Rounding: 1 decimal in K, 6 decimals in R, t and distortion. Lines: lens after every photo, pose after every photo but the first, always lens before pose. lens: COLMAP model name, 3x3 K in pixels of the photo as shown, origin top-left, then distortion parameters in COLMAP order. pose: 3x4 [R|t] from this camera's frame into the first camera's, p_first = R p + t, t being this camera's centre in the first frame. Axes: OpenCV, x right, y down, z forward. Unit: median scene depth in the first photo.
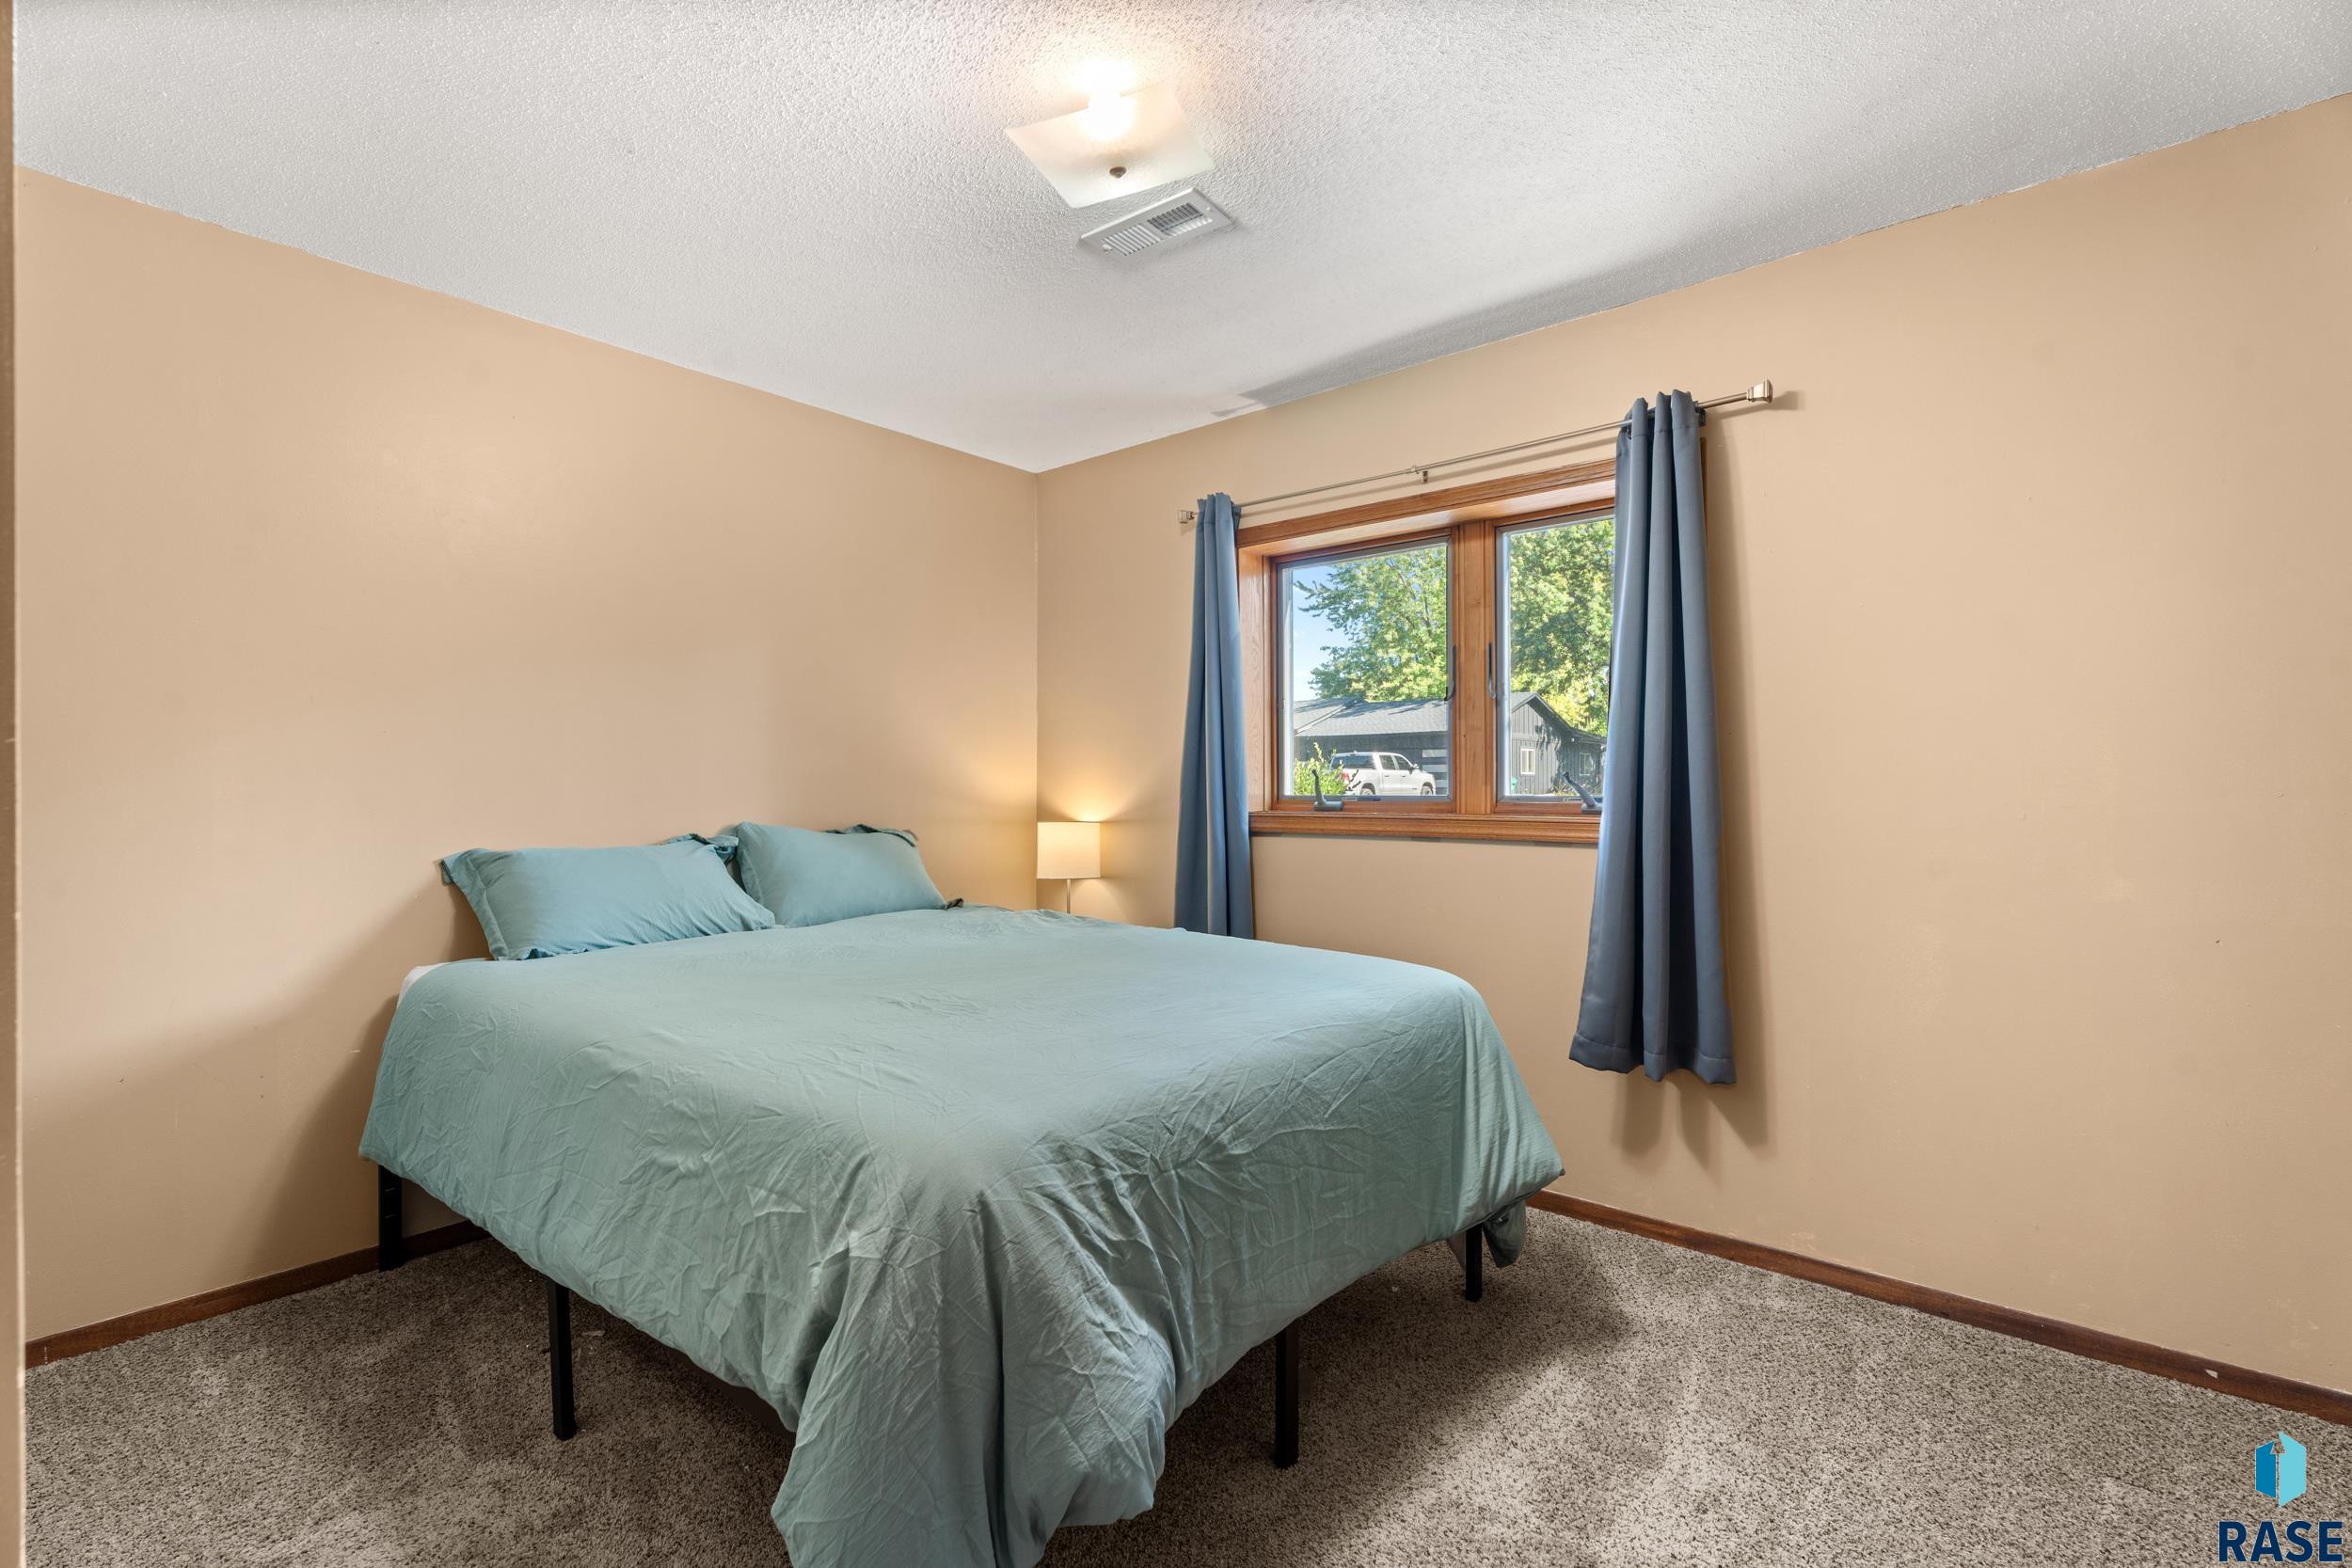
lens RADIAL K [[1047.9, 0, 1181.3], [0, 1047.9, 787.1], [0, 0, 1]] dist [0.009671, -0.001867]
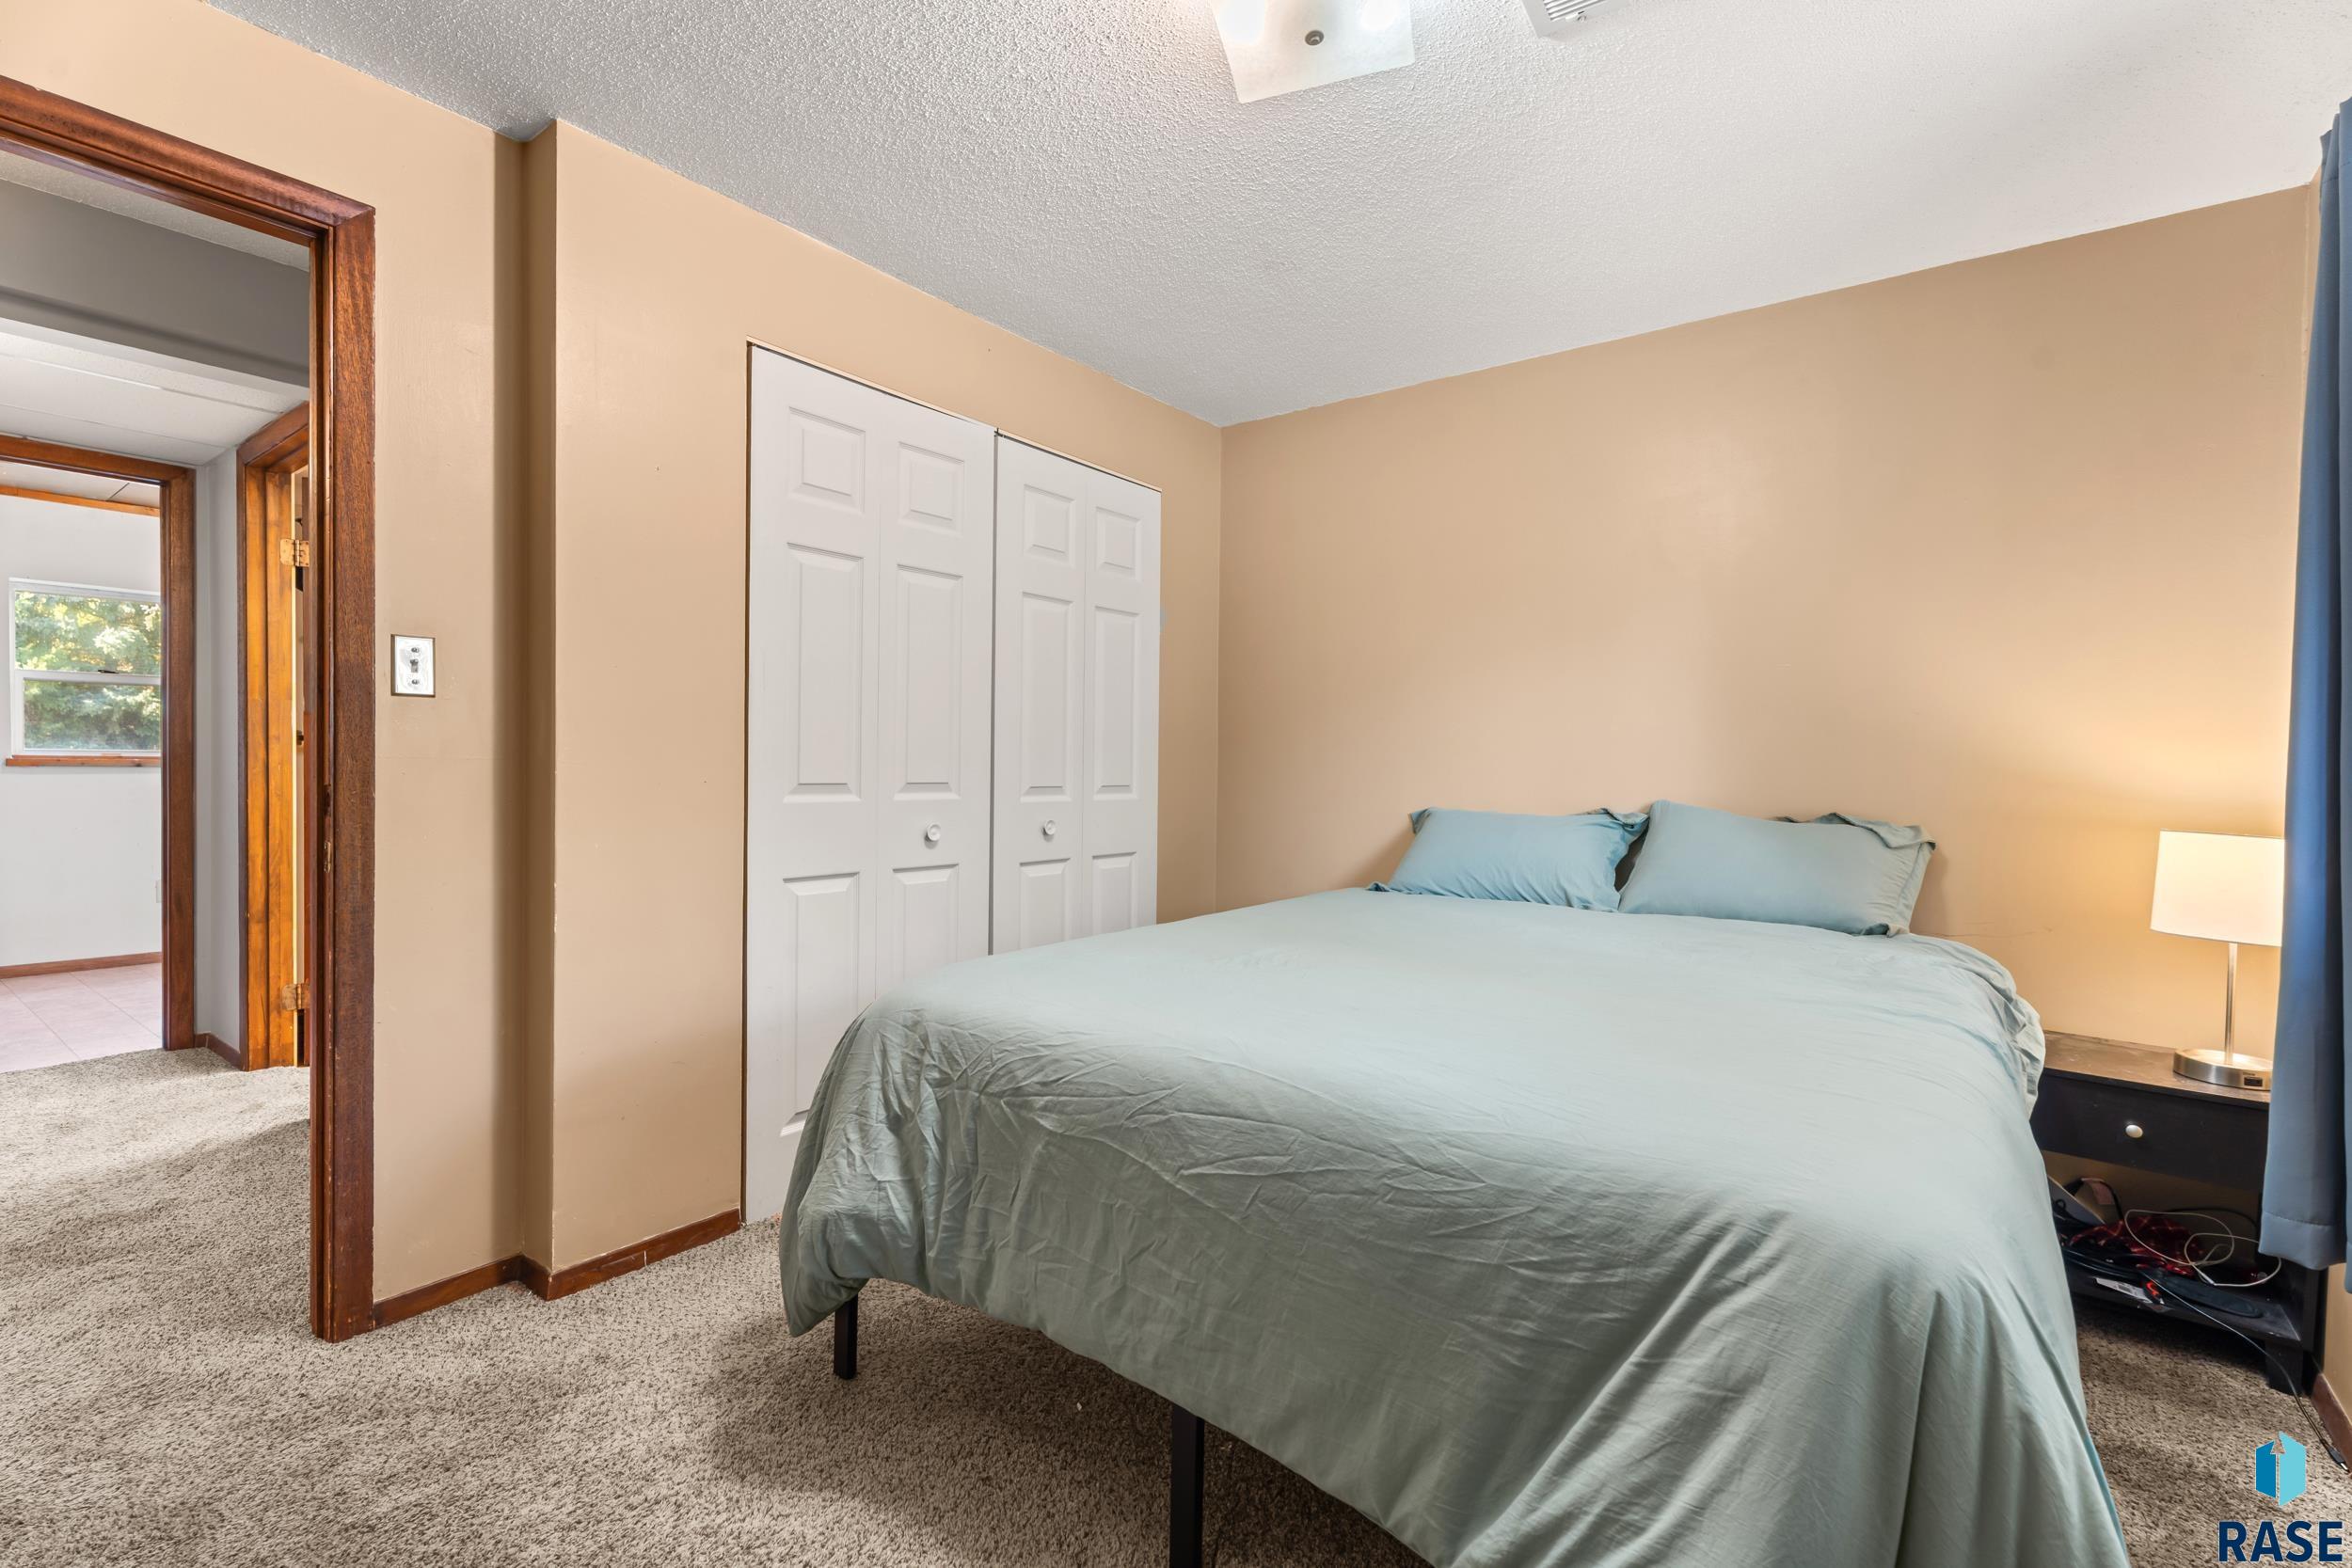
lens RADIAL K [[1047.9, 0, 1180.2], [0, 1047.9, 783.6], [0, 0, 1]] dist [0.009671, -0.001867]
pose [[0.038490, 0.020191, -0.999055, 0.774498], [-0.017790, 0.999651, 0.019518, 0.012428], [0.999101, 0.017022, 0.038836, 0.829366]]
